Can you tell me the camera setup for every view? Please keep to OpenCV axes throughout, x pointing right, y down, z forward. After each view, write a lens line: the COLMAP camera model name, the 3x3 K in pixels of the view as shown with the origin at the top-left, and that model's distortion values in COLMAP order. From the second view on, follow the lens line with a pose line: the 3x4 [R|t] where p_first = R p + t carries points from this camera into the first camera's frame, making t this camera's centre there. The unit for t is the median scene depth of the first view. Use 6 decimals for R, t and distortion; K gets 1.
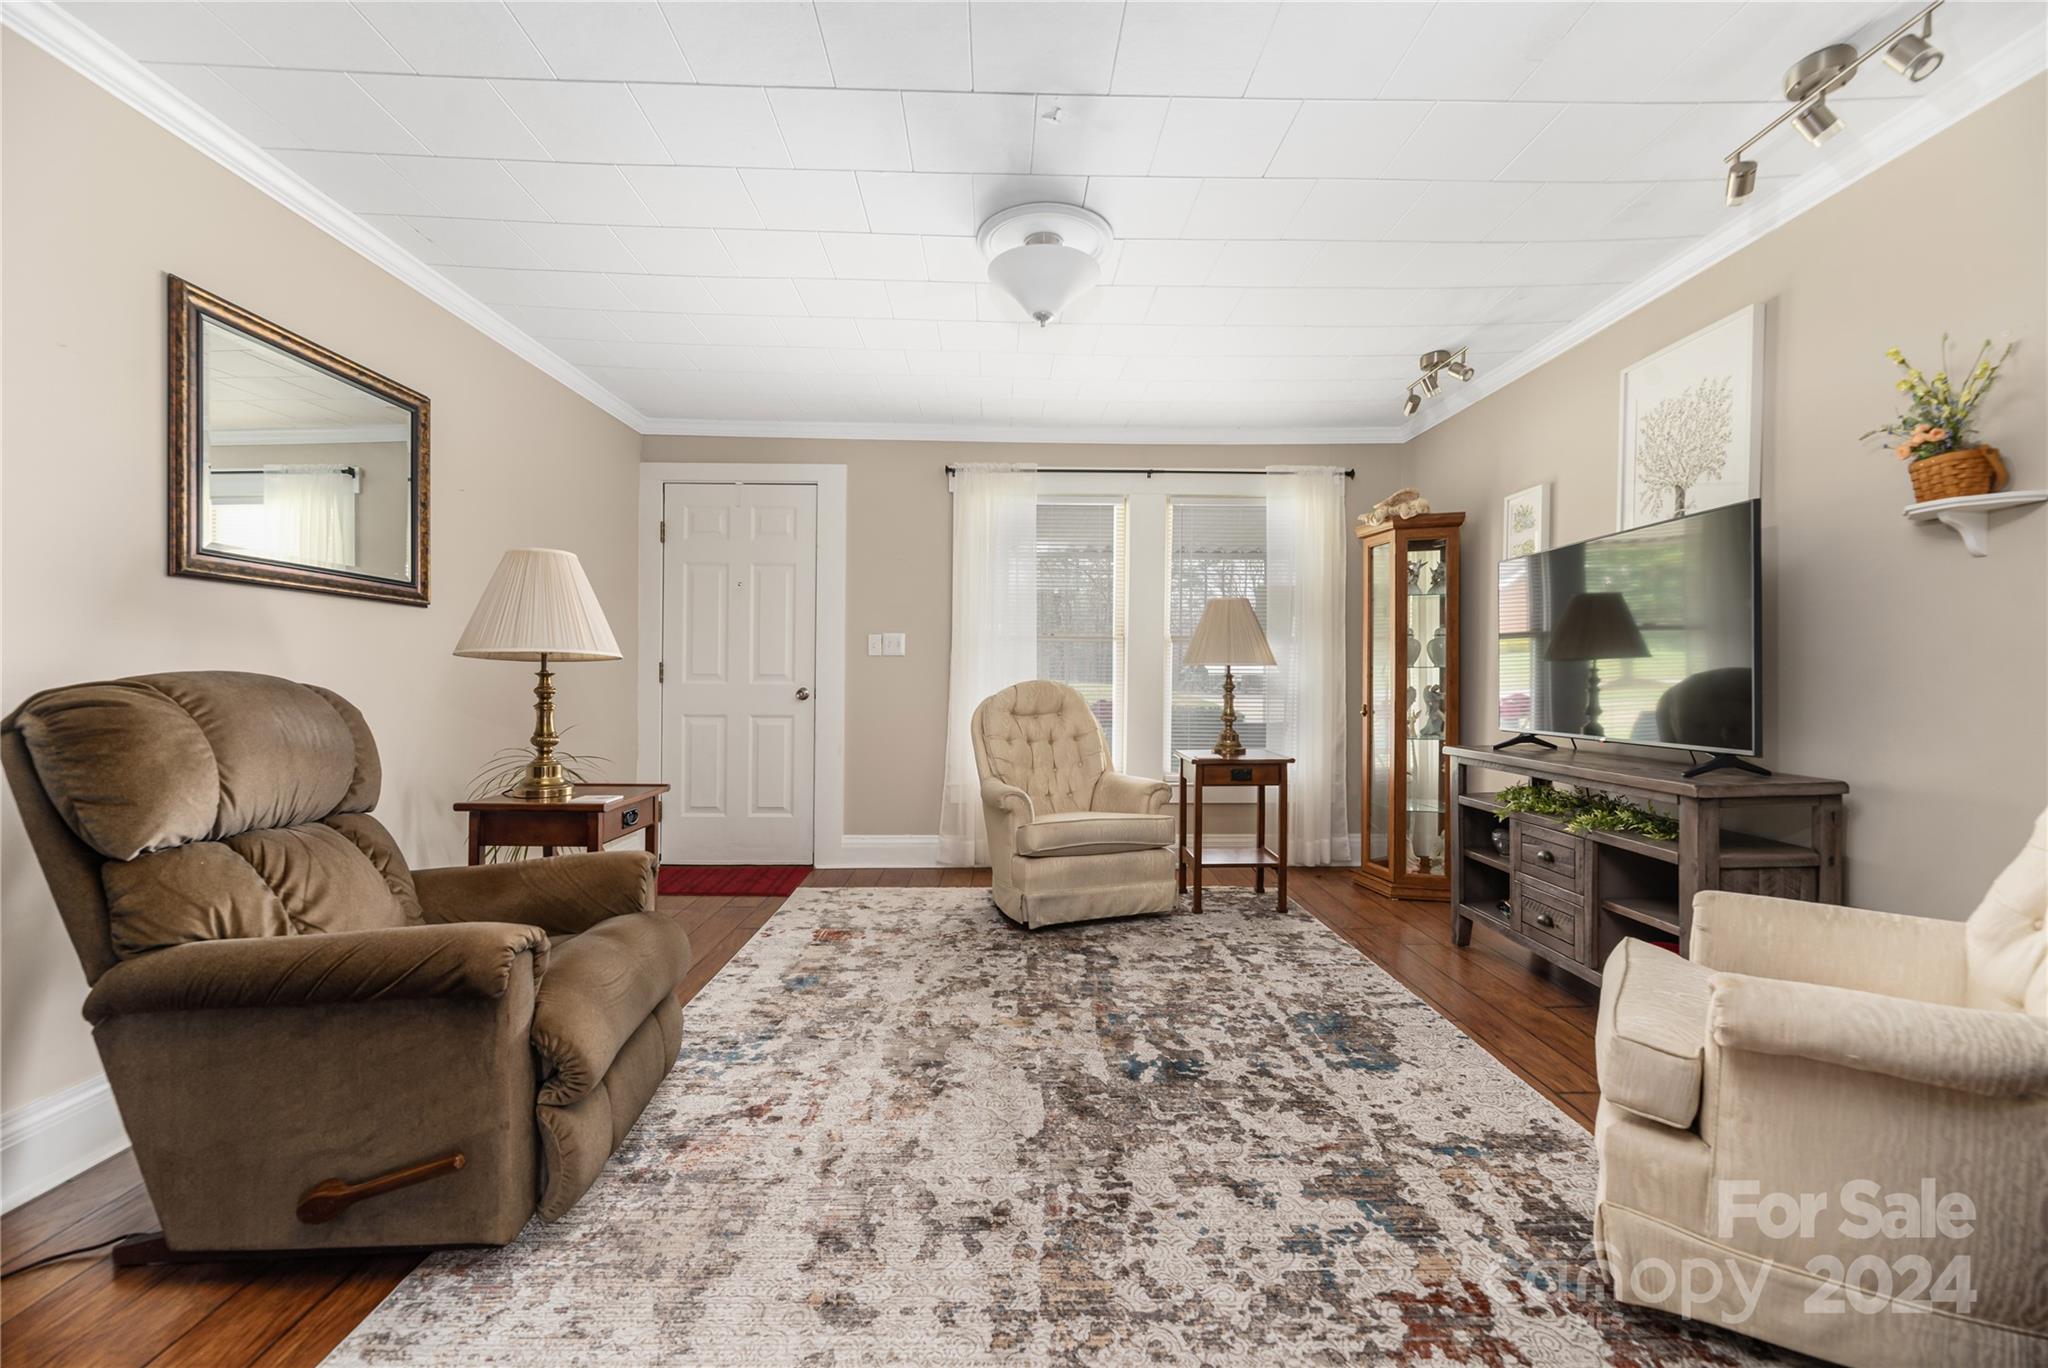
lens RADIAL K [[839.5, 0, 1018.2], [0, 839.5, 679.5], [0, 0, 1]] dist [0.002113, 0.000031]
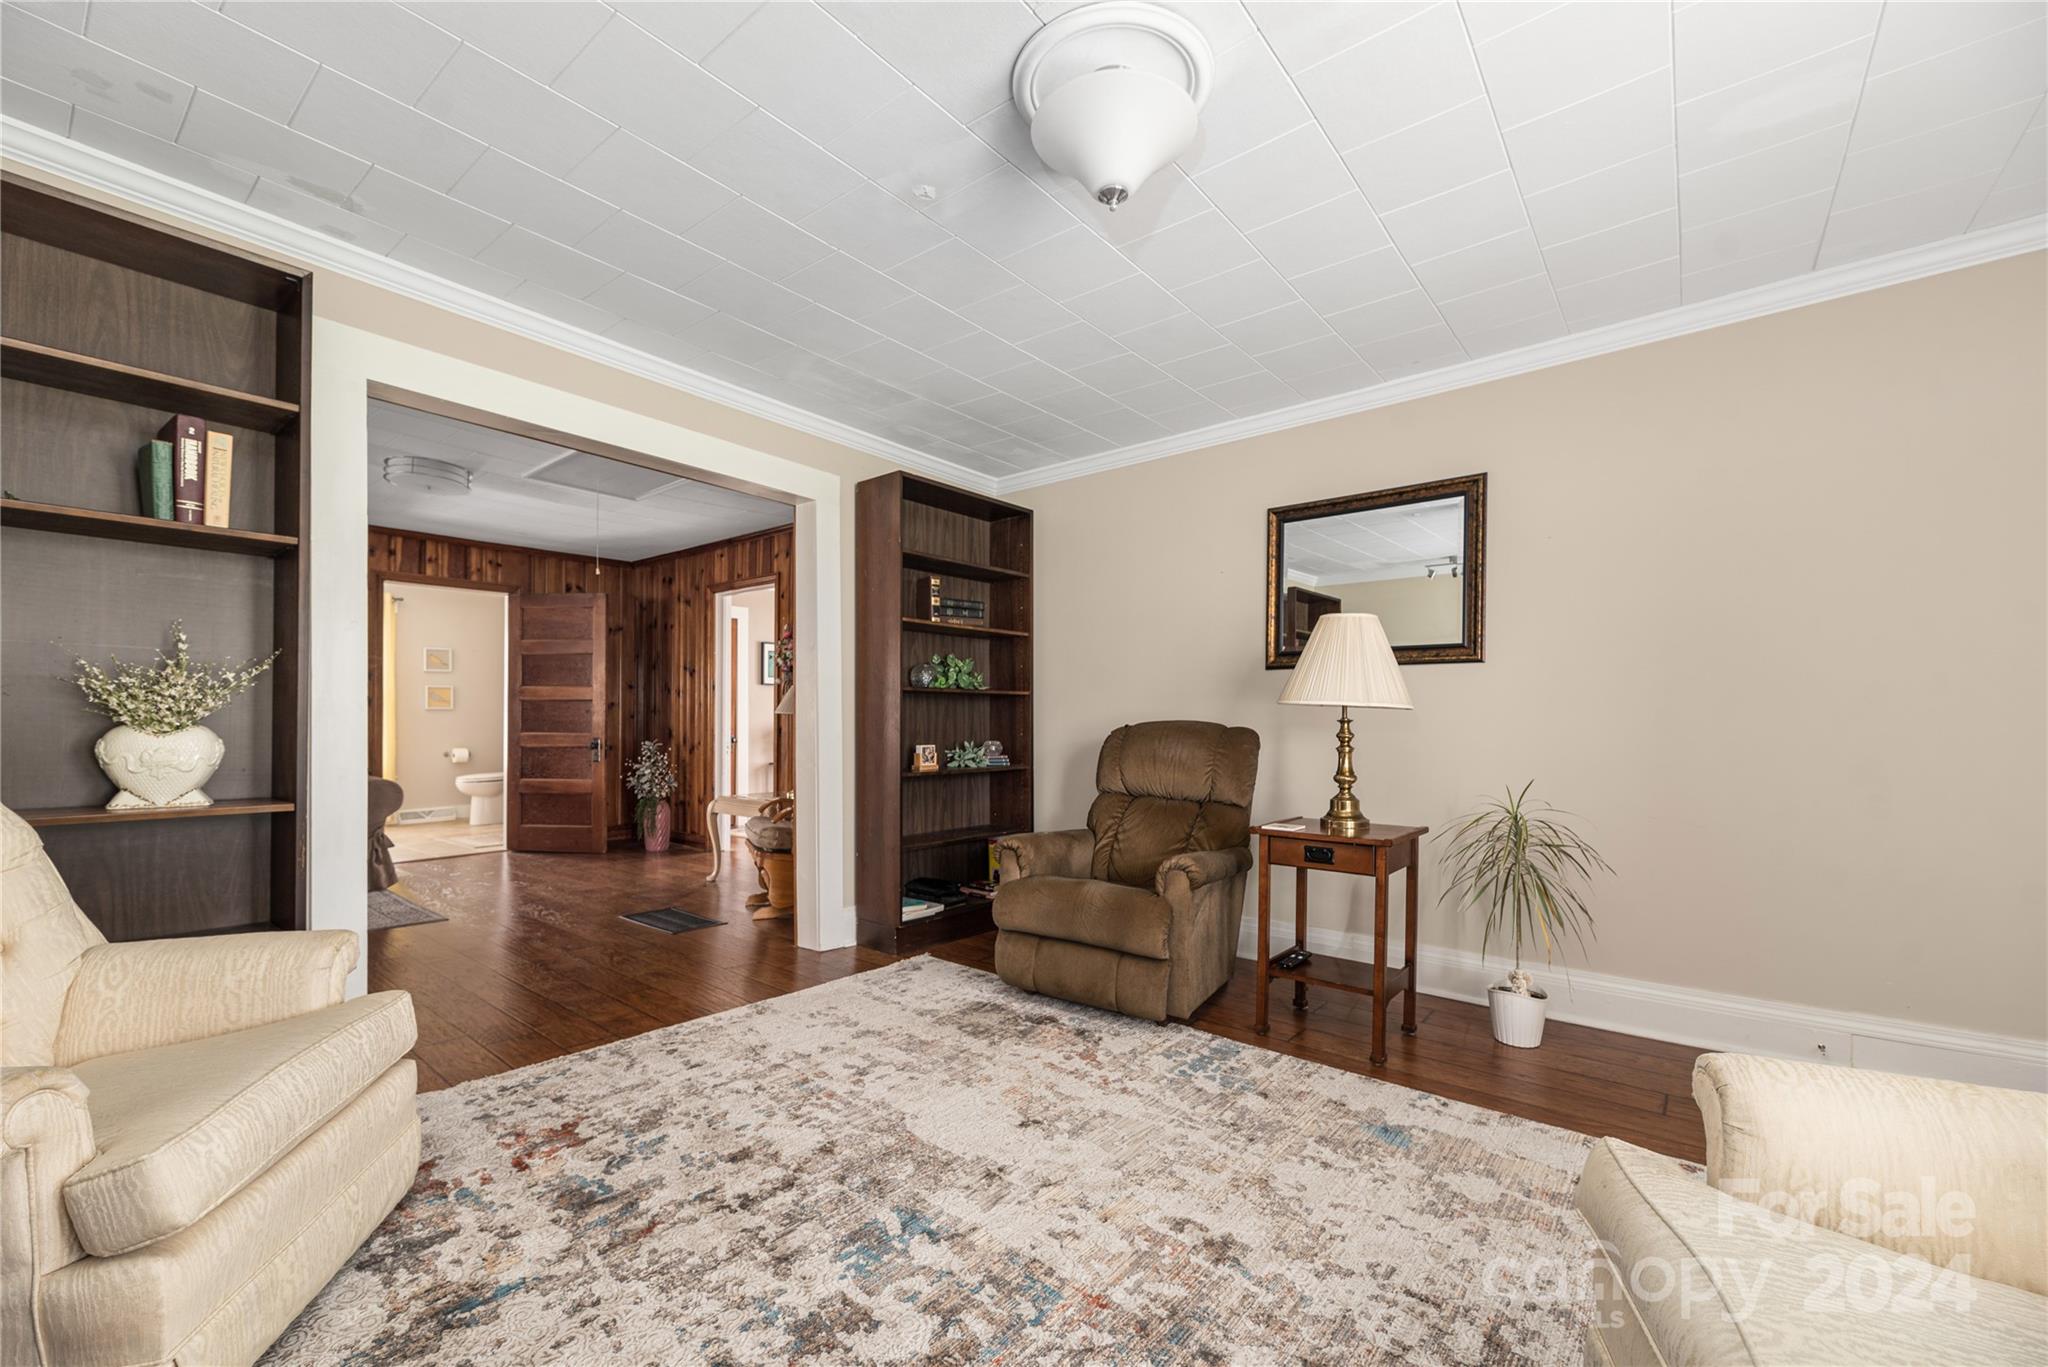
lens RADIAL K [[839.5, 0, 1031.9], [0, 839.5, 720.4], [0, 0, 1]] dist [0.002113, 0.000031]
pose [[-0.640425, -0.008237, -0.767977, 0.607088], [-0.009670, 0.999950, -0.002661, -0.001300], [0.767960, 0.005722, -0.640472, 1.429725]]
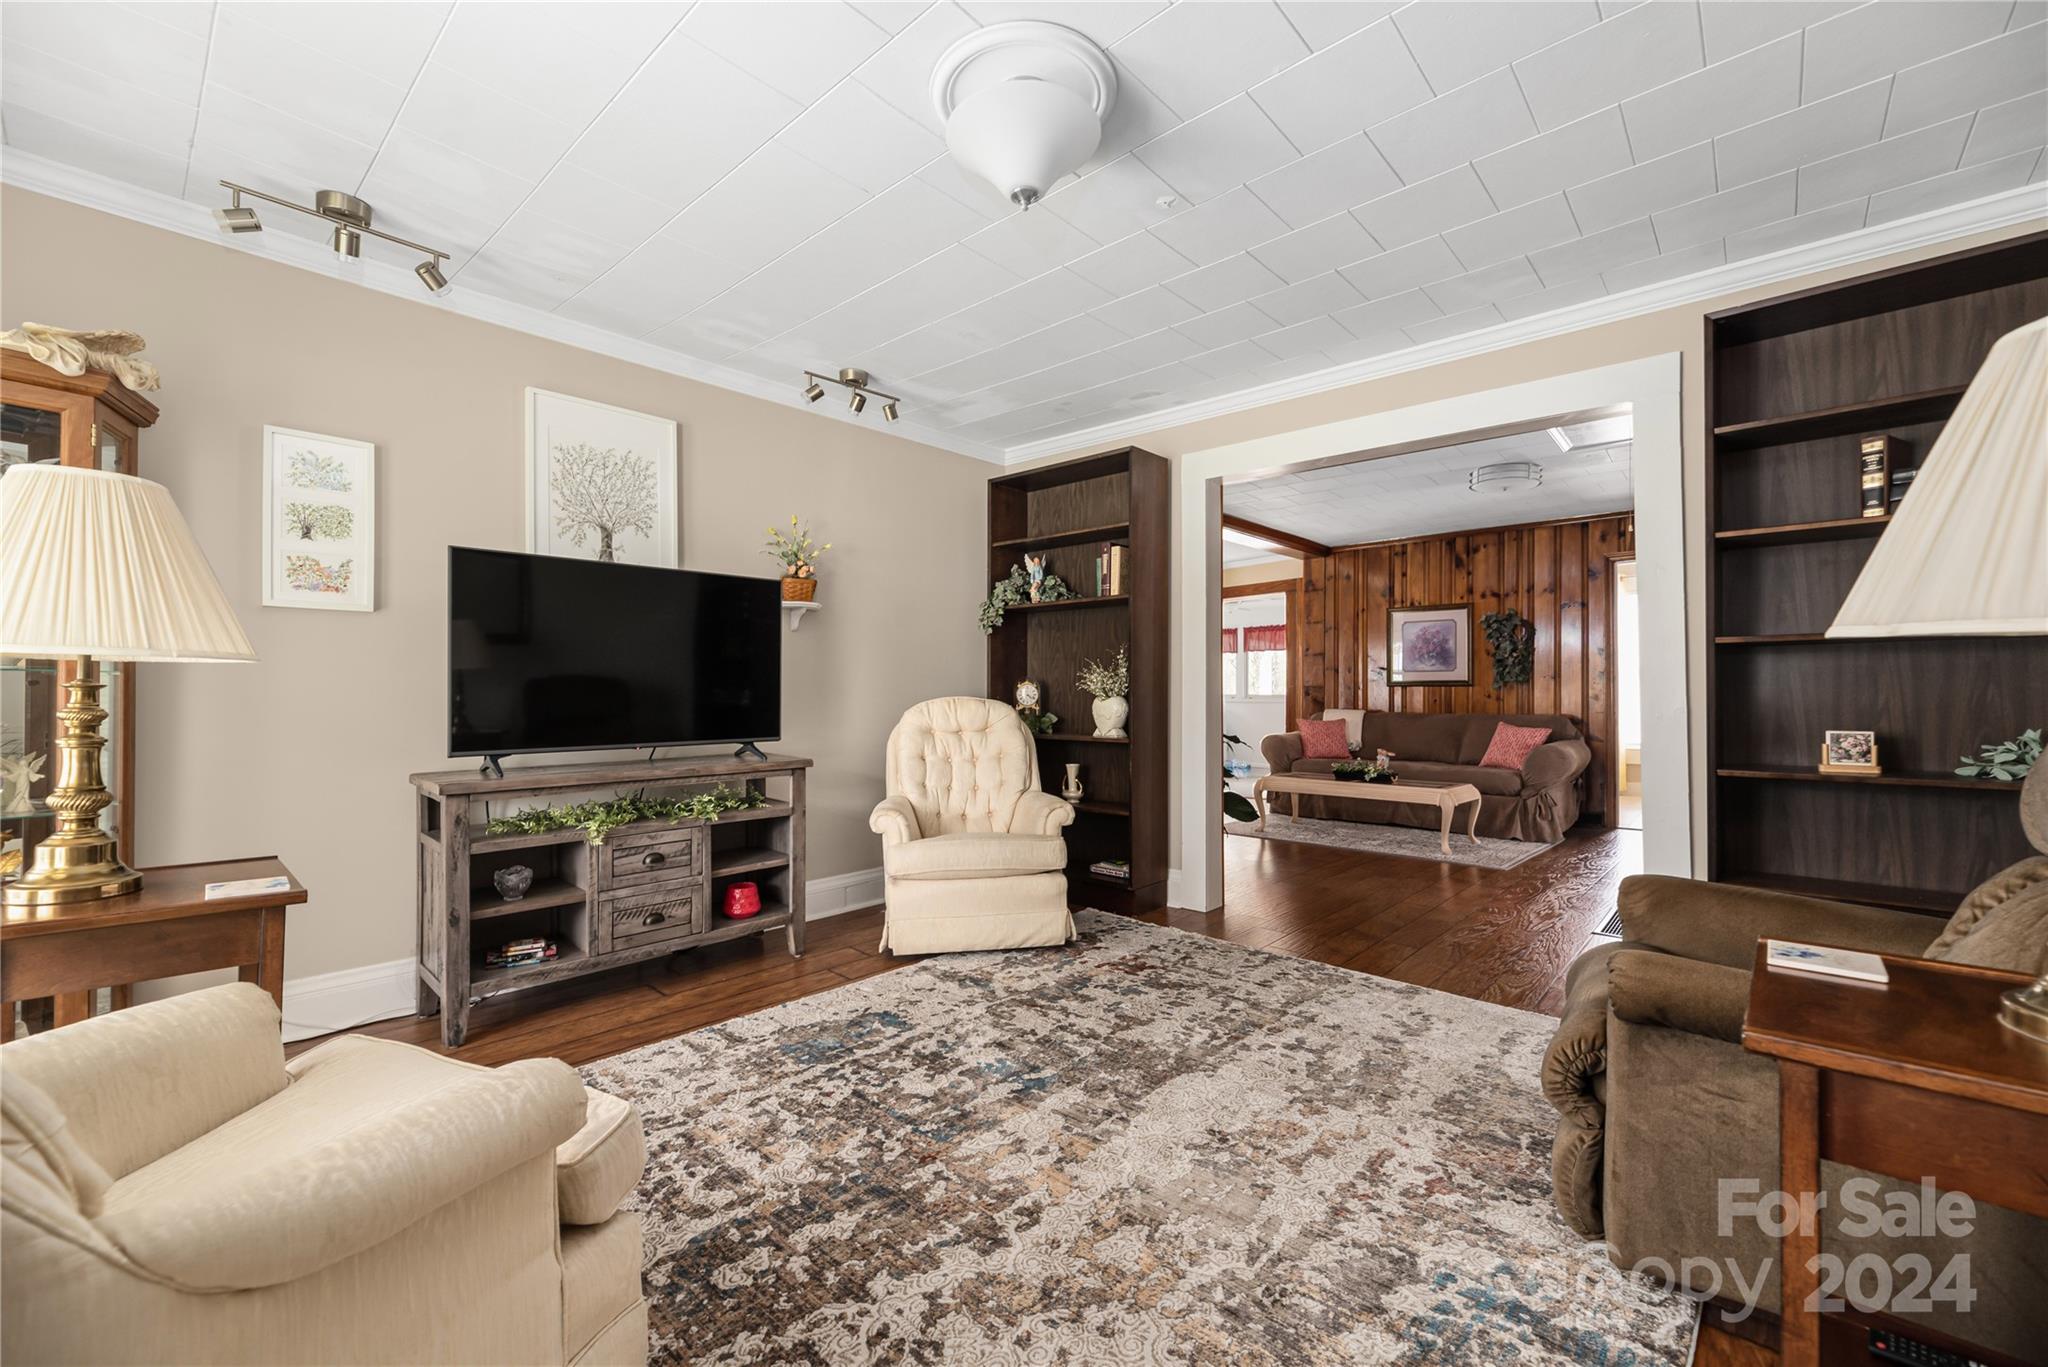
lens RADIAL K [[839.5, 0, 1023.7], [0, 839.5, 691.8], [0, 0, 1]] dist [0.002113, 0.000031]
pose [[-0.723713, -0.000797, 0.690101, -0.485071], [0.001216, 0.999996, 0.002430, -0.003758], [-0.690100, 0.002598, -0.723709, 1.568586]]
